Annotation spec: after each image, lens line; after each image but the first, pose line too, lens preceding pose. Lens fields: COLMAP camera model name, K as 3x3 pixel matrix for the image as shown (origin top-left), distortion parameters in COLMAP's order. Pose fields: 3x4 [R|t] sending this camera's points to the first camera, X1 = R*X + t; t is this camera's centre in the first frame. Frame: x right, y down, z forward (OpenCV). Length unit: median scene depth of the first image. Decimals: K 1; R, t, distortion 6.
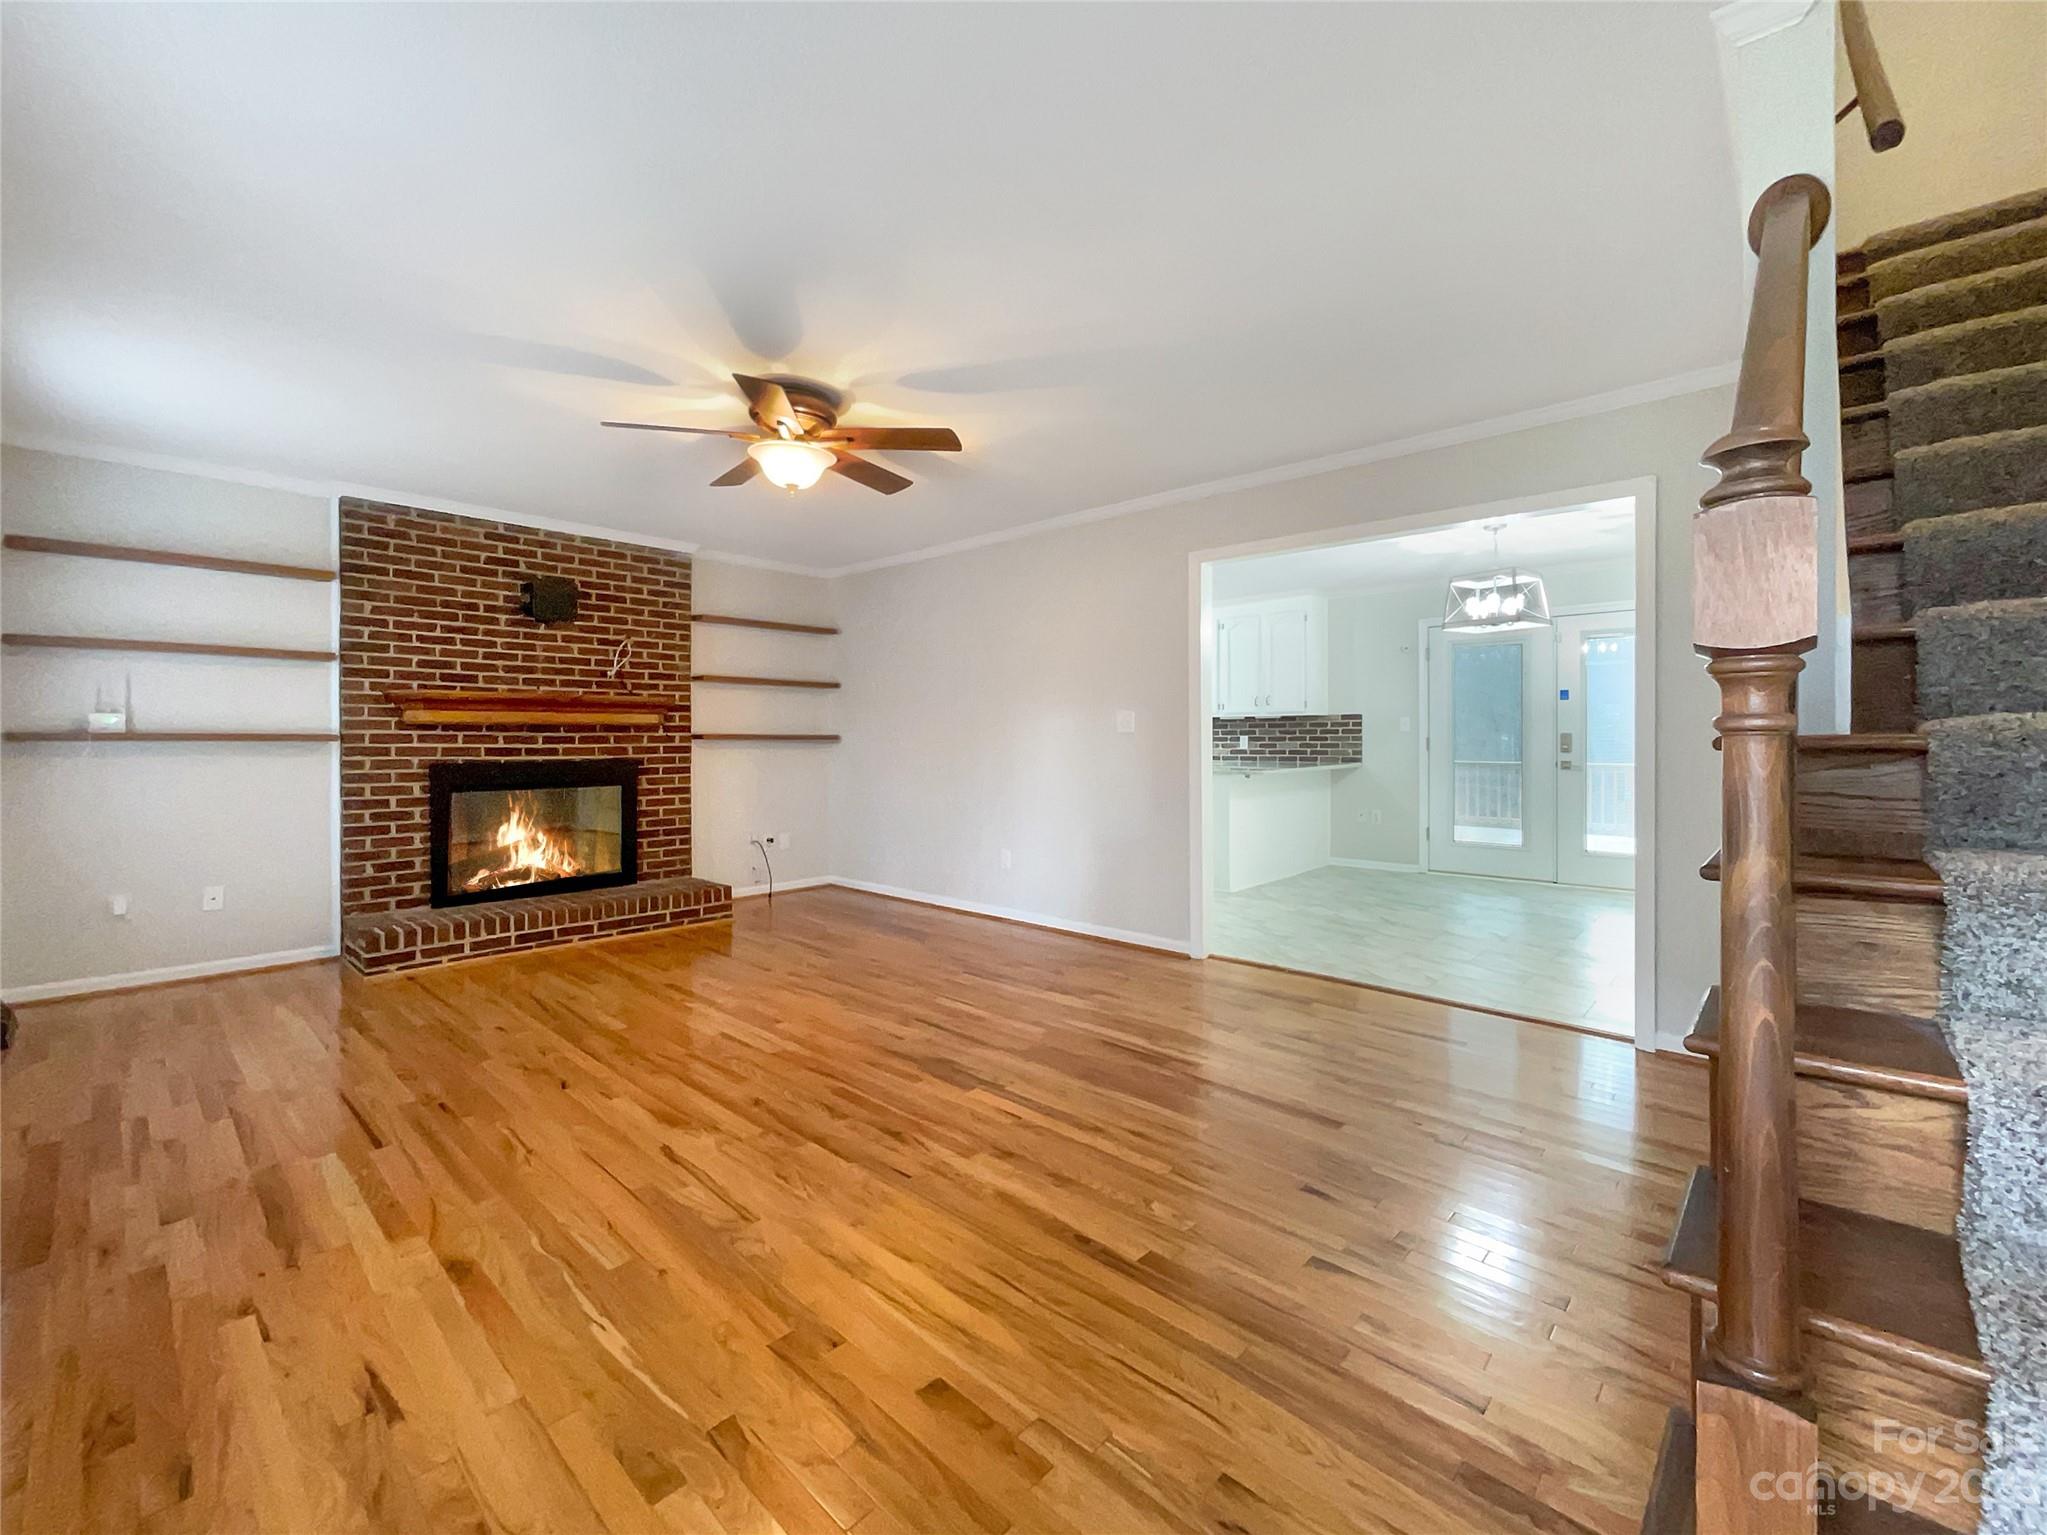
lens RADIAL K [[840.7, 0, 1033.1], [0, 840.7, 748.5], [0, 0, 1]] dist [-0.000697, -0.001512]
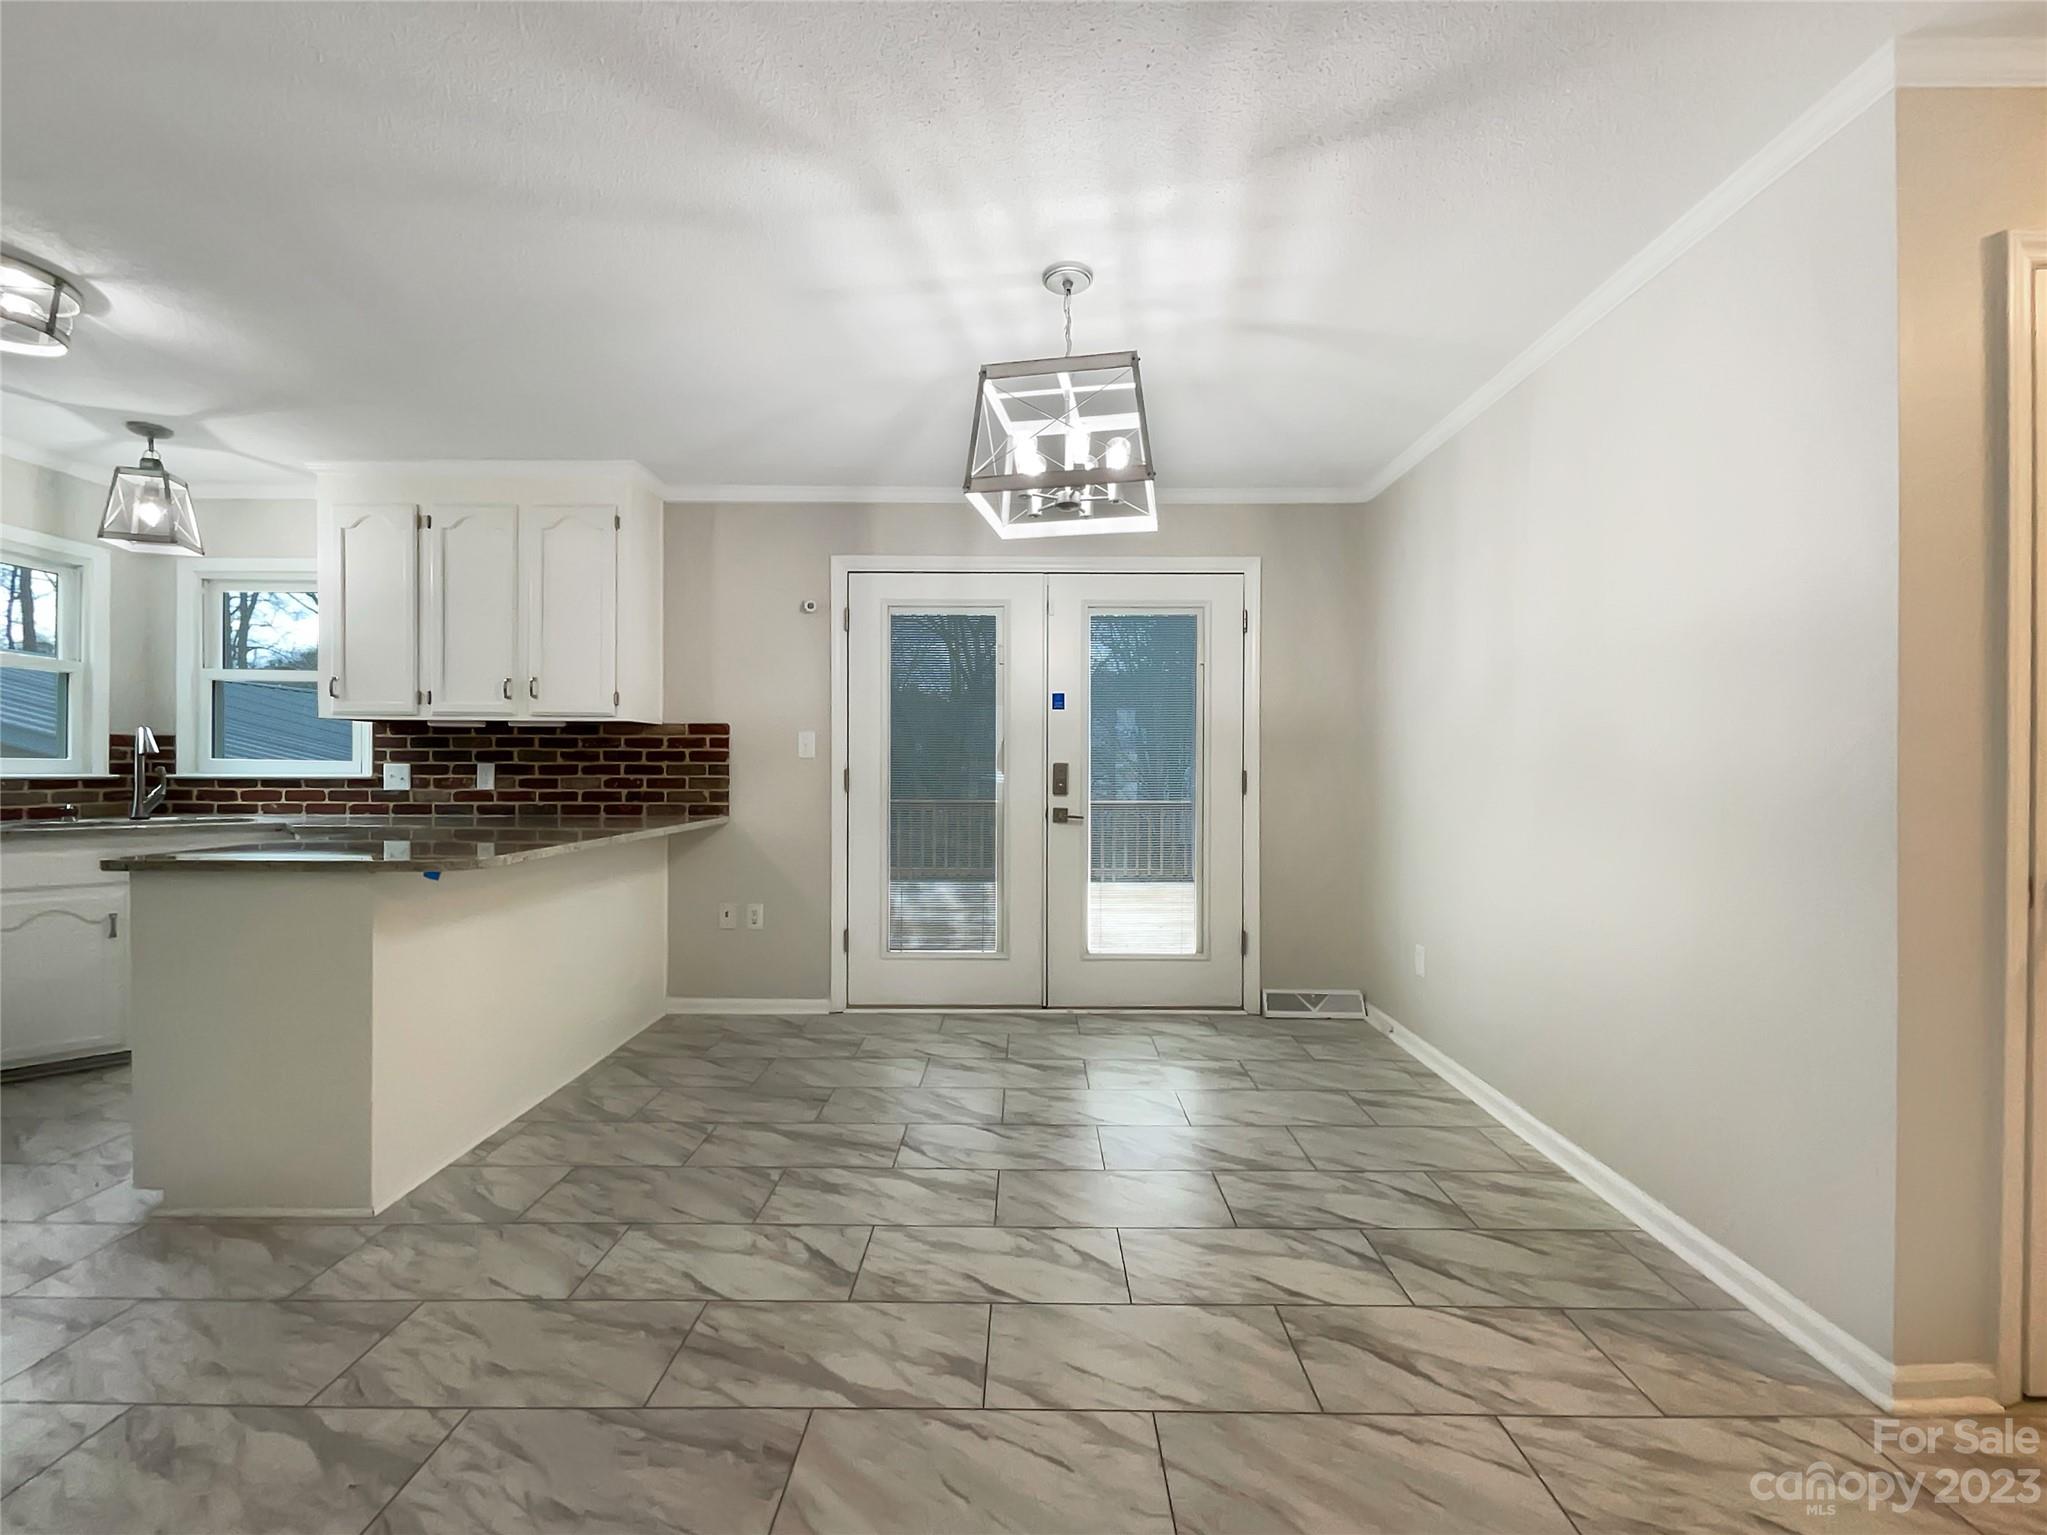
lens RADIAL K [[840.7, 0, 1025.3], [0, 840.7, 770.3], [0, 0, 1]] dist [-0.000697, -0.001512]
pose [[0.736782, 0.006706, 0.676097, 0.086009], [0.001197, 0.999936, -0.011222, -0.002853], [-0.676129, 0.009077, 0.736727, 0.243729]]
